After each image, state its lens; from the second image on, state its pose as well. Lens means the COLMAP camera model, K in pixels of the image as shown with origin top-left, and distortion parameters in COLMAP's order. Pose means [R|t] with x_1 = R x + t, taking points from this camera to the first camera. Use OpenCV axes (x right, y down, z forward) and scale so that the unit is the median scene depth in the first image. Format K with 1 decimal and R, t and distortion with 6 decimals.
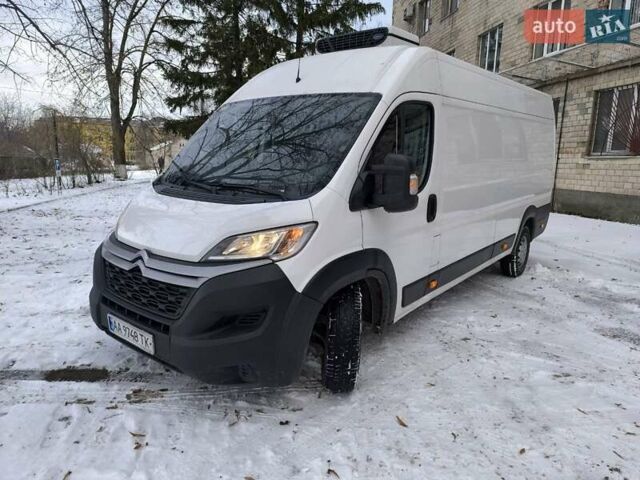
lens RADIAL K [[436.2, 0, 318.6], [0, 436.2, 240.6], [0, 0, 1]] dist [0.035959, -0.032921]
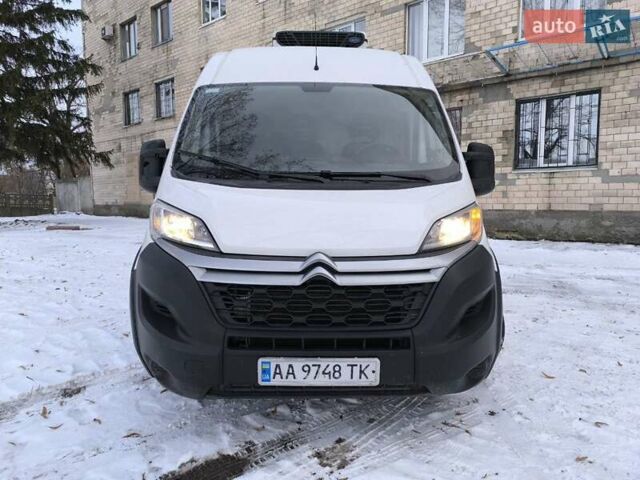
lens RADIAL K [[436.2, 0, 318.4], [0, 436.2, 239.5], [0, 0, 1]] dist [0.035959, -0.032921]
pose [[0.761275, -0.088305, 0.642388, -0.733589], [0.135931, 0.990404, -0.024944, 0.013808], [-0.634021, 0.106310, 0.765973, 0.368943]]
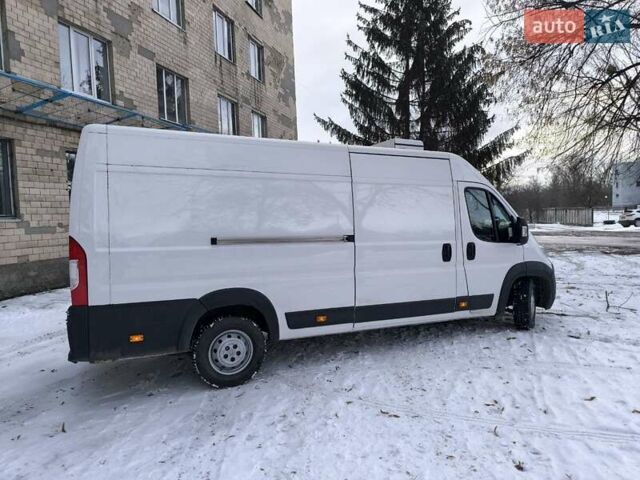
lens RADIAL K [[436.2, 0, 324.6], [0, 436.2, 239.3], [0, 0, 1]] dist [0.035959, -0.032921]
pose [[-0.896851, -0.018130, 0.441960, -0.455922], [0.090379, 0.970570, 0.223217, -0.645754], [-0.433000, 0.240137, -0.868818, 3.183329]]
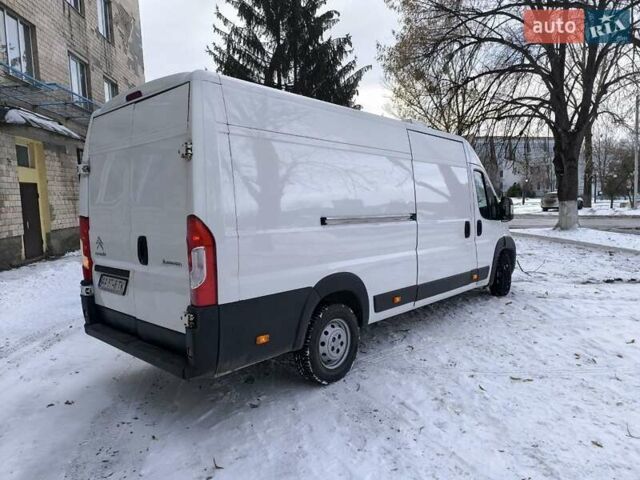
lens RADIAL K [[436.2, 0, 325.9], [0, 436.2, 238.8], [0, 0, 1]] dist [0.035959, -0.032921]
pose [[-0.998698, 0.002156, 0.050968, 0.342743], [0.016095, 0.961394, 0.274705, -0.648693], [-0.048408, 0.275168, -0.960177, 3.307839]]
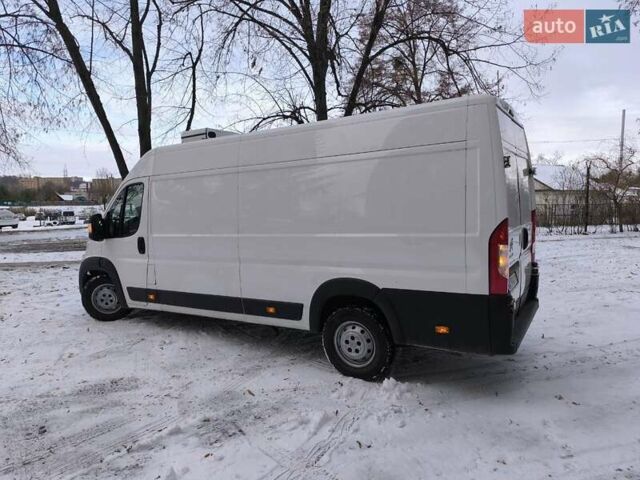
lens RADIAL K [[436.2, 0, 318.4], [0, 436.2, 237.7], [0, 0, 1]] dist [0.035959, -0.032921]
pose [[0.127016, 0.058063, -0.990200, 2.097860], [-0.164294, 0.985727, 0.036726, -0.290431], [0.978200, 0.158019, 0.134743, 1.524507]]
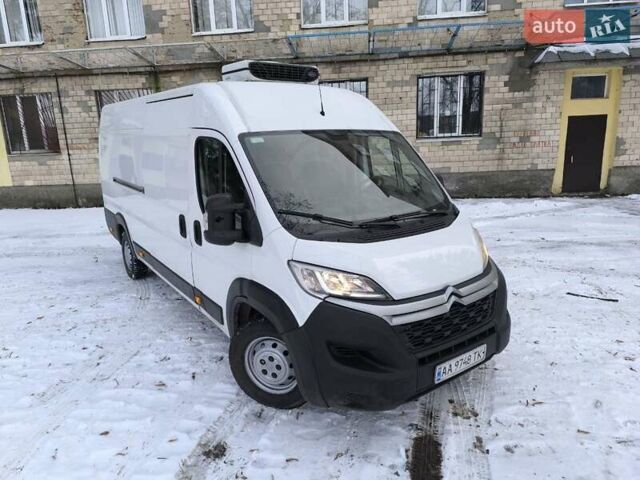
lens RADIAL K [[436.2, 0, 319.2], [0, 436.2, 241.7], [0, 0, 1]] dist [0.035959, -0.032921]
pose [[0.256594, -0.250837, 0.933403, -1.233233], [0.213726, 0.956554, 0.198305, -0.310426], [-0.942593, 0.148609, 0.299056, 0.815469]]
